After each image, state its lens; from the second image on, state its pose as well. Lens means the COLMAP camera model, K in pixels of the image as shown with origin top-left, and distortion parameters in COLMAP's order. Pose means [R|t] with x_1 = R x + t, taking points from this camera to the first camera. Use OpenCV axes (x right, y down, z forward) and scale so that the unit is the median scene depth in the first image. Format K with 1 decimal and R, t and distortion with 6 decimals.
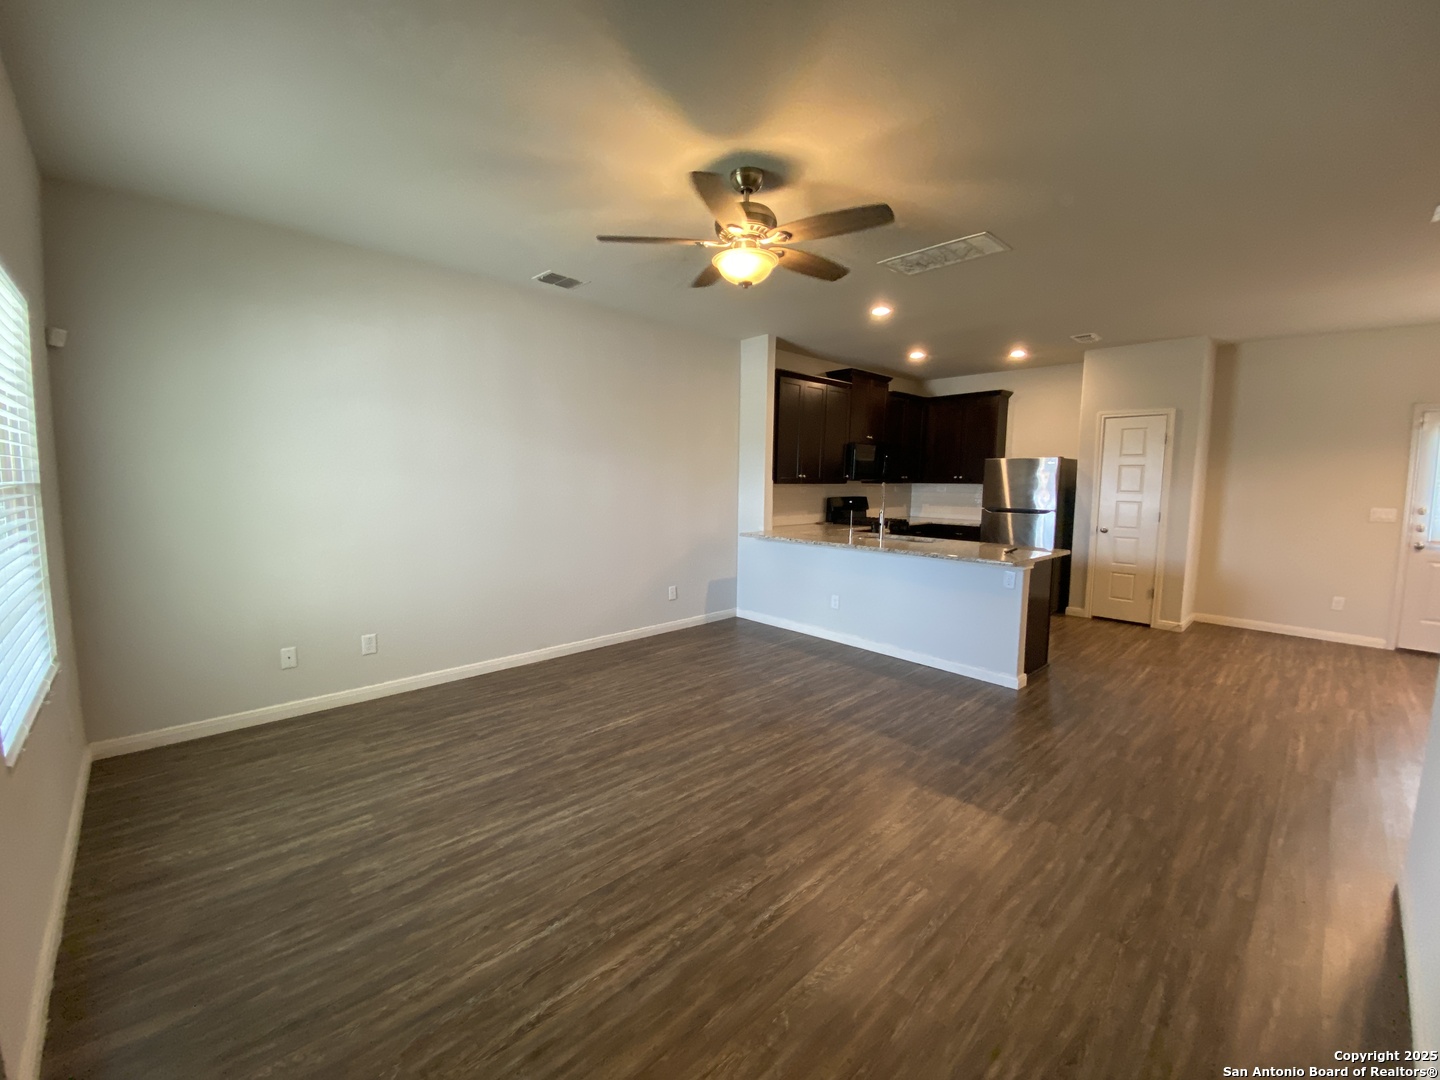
lens RADIAL K [[587.7, 0, 720.0], [0, 587.7, 540.0], [0, 0, 1]] dist [0.017811, -0.017510]
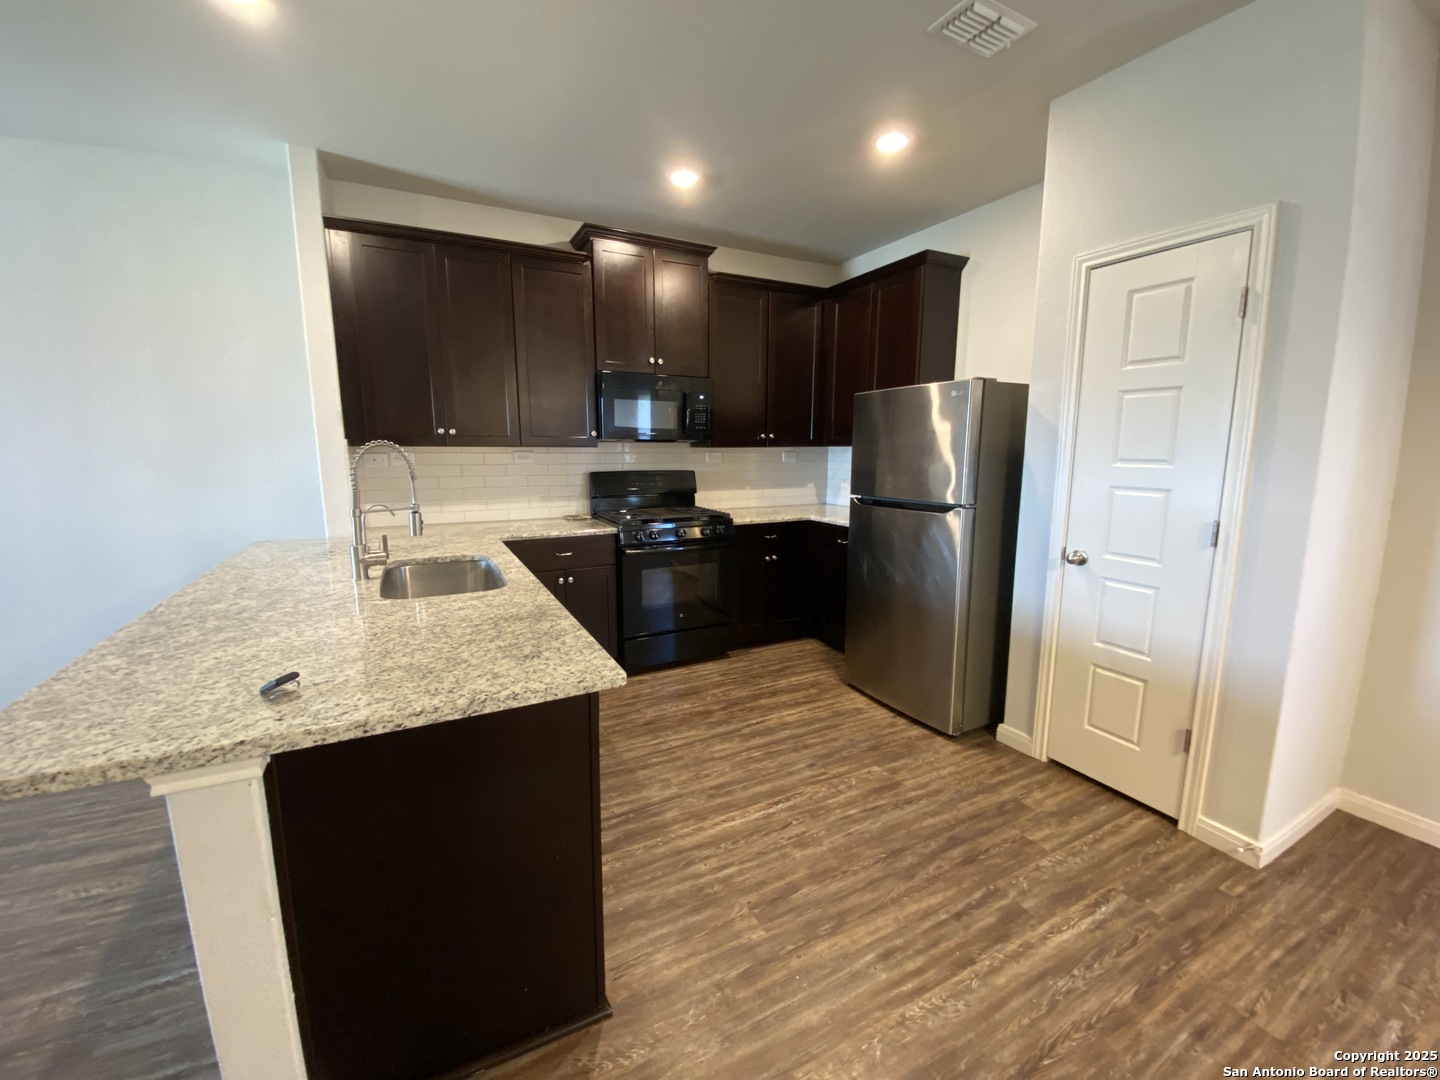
lens RADIAL K [[587.7, 0, 720.0], [0, 587.7, 540.0], [0, 0, 1]] dist [0.017811, -0.017510]
pose [[0.961943, 0.033261, -0.271218, 0.507568], [-0.019025, 0.998308, 0.054950, -0.044759], [0.272586, -0.047699, 0.960948, 0.532412]]
